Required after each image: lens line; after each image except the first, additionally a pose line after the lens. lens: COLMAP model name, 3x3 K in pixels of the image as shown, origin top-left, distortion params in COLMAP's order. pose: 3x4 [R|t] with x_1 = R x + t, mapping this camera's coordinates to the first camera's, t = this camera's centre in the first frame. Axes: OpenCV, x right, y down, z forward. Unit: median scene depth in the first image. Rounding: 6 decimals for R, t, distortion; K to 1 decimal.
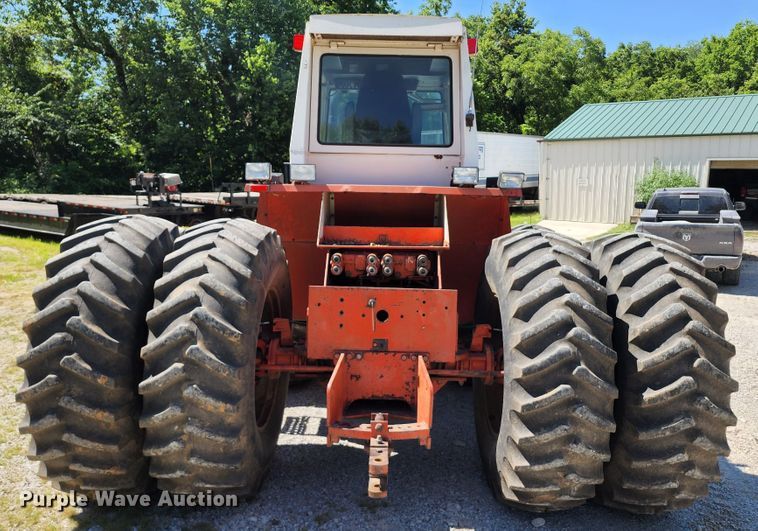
lens RADIAL K [[570.8, 0, 408.6], [0, 570.8, 264.8], [0, 0, 1]] dist [0.035607, -0.008115]
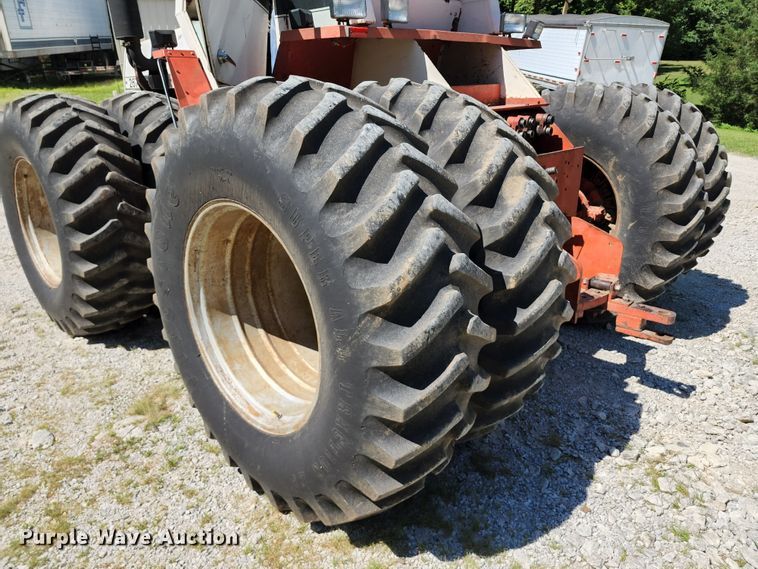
lens RADIAL K [[506.9, 0, 389.0], [0, 506.9, 280.5], [0, 0, 1]] dist [0.033080, -0.028325]
pose [[0.709578, -0.282451, 0.645539, -0.881824], [0.092398, 0.945530, 0.312146, -0.048740], [-0.698542, -0.161845, 0.697026, 0.619417]]
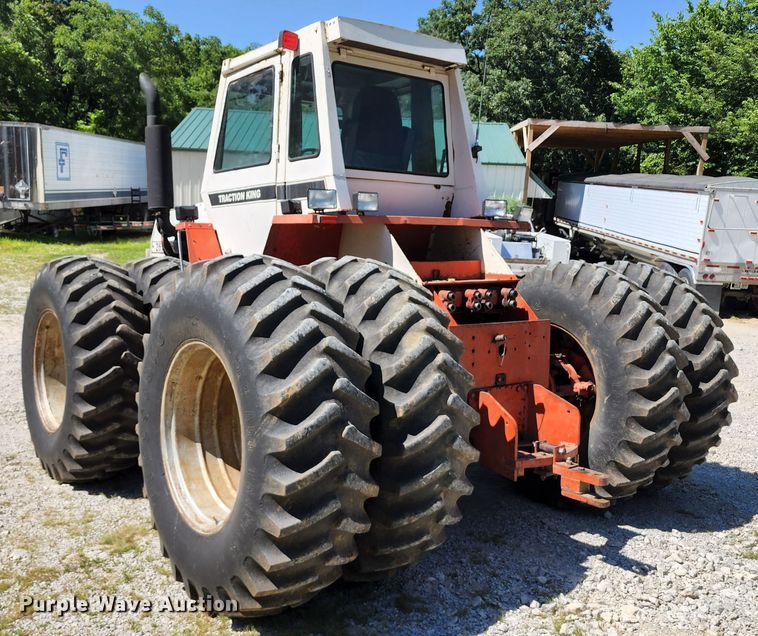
lens RADIAL K [[703.7, 0, 387.4], [0, 703.7, 333.4], [0, 0, 1]] dist [0.020701, 0.000000]
pose [[0.803535, -0.082593, 0.589499, -1.008960], [0.057490, 0.996466, 0.061247, -0.029764], [-0.592474, -0.015324, 0.805444, 0.136585]]
